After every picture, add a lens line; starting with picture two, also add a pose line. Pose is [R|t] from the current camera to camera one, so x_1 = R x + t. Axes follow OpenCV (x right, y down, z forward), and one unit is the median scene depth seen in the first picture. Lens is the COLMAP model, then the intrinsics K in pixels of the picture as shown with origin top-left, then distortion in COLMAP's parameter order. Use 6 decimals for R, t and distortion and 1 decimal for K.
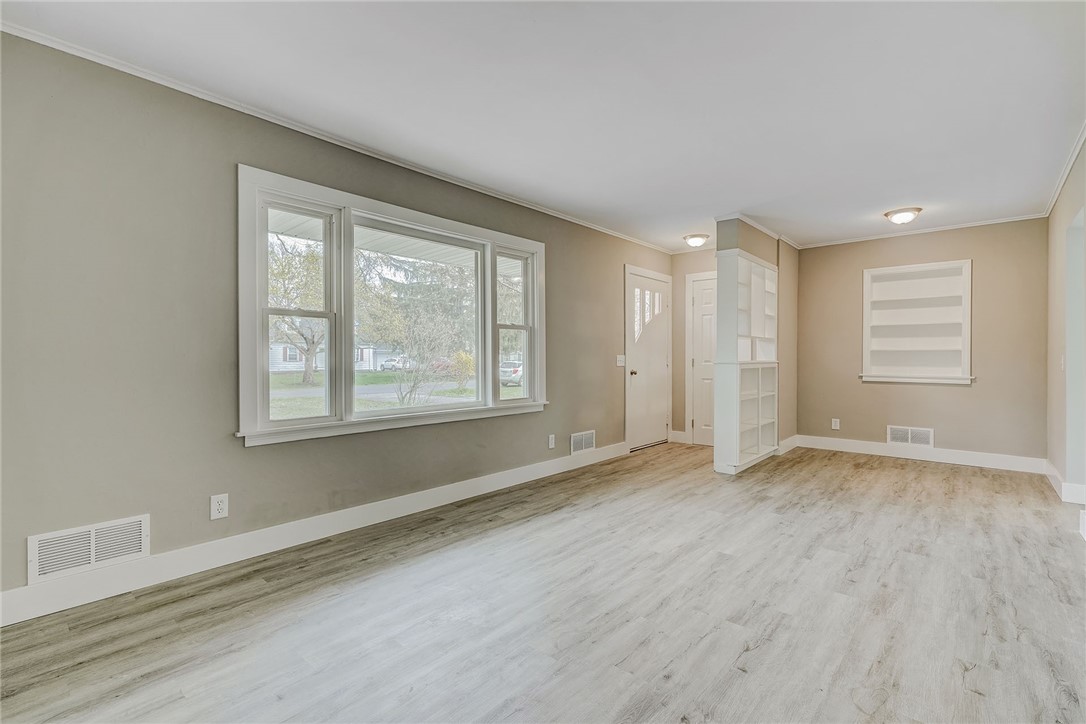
lens RADIAL K [[492.3, 0, 532.8], [0, 492.3, 364.4], [0, 0, 1]] dist [0.001971, 0.001505]
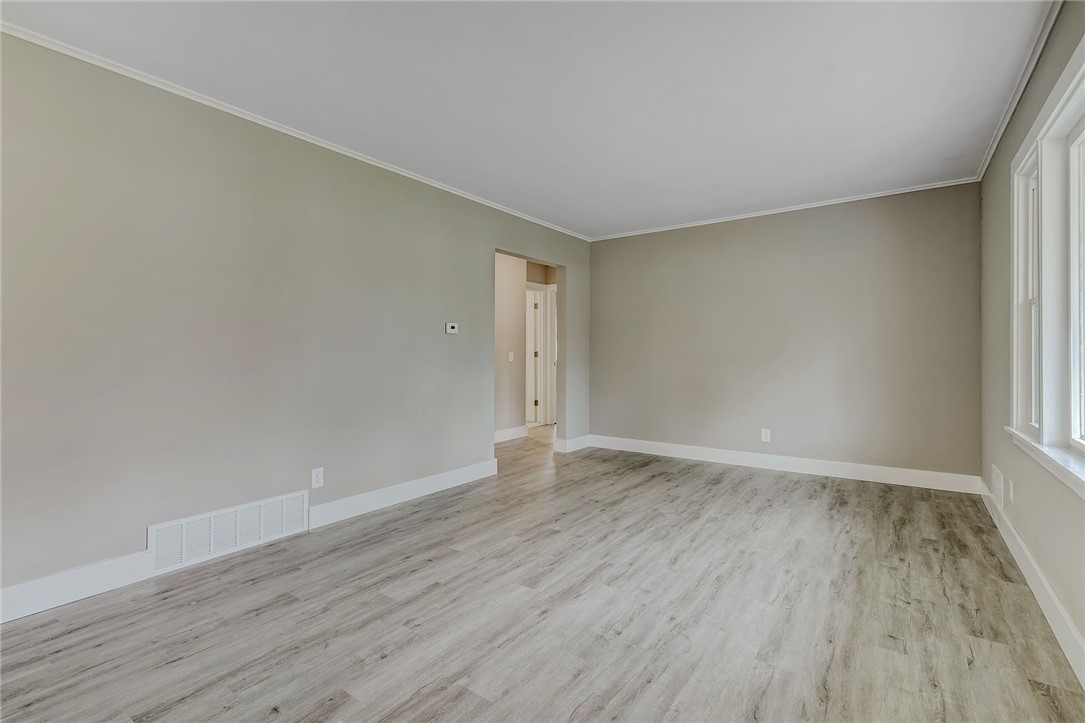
lens RADIAL K [[491.9, 0, 538.9], [0, 491.9, 354.6], [0, 0, 1]] dist [0.001971, 0.001505]
pose [[-0.994487, 0.000834, -0.104853, 0.411056], [-0.001085, 0.999833, 0.018245, -0.022687], [0.104850, 0.018258, -0.994320, 1.635949]]
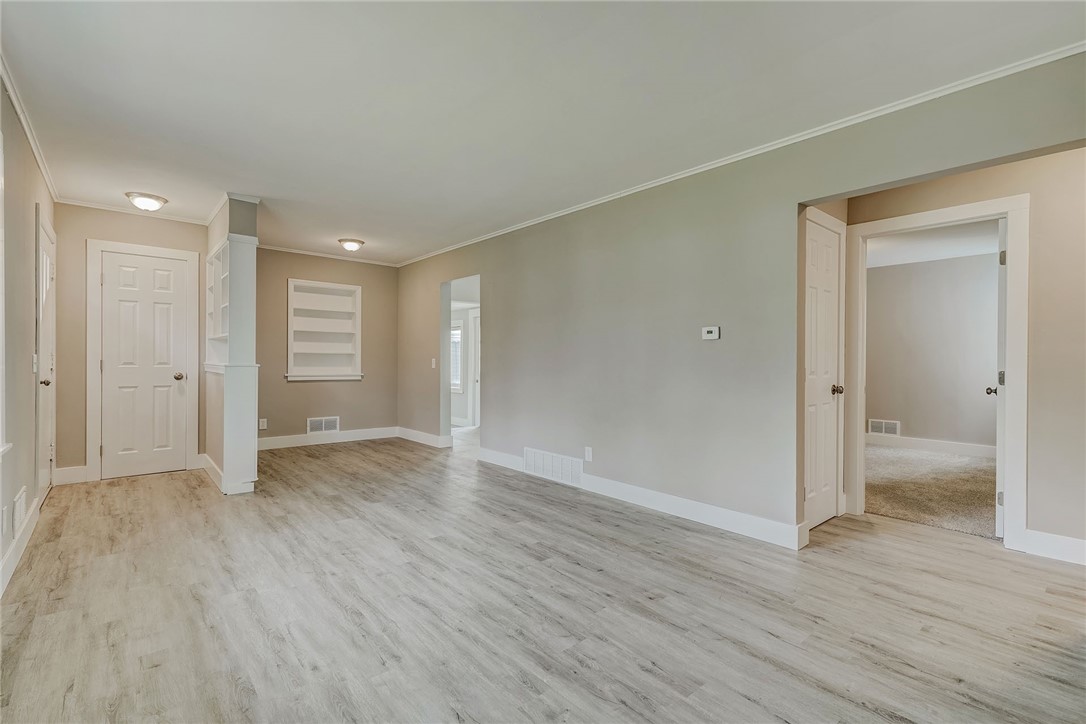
lens RADIAL K [[492.3, 0, 543.0], [0, 492.3, 361.4], [0, 0, 1]] dist [0.001971, 0.001505]
pose [[0.120093, -0.001305, 0.992762, -0.608443], [0.006695, 0.999977, 0.000505, -0.009748], [-0.992740, 0.006586, 0.120099, 0.557408]]
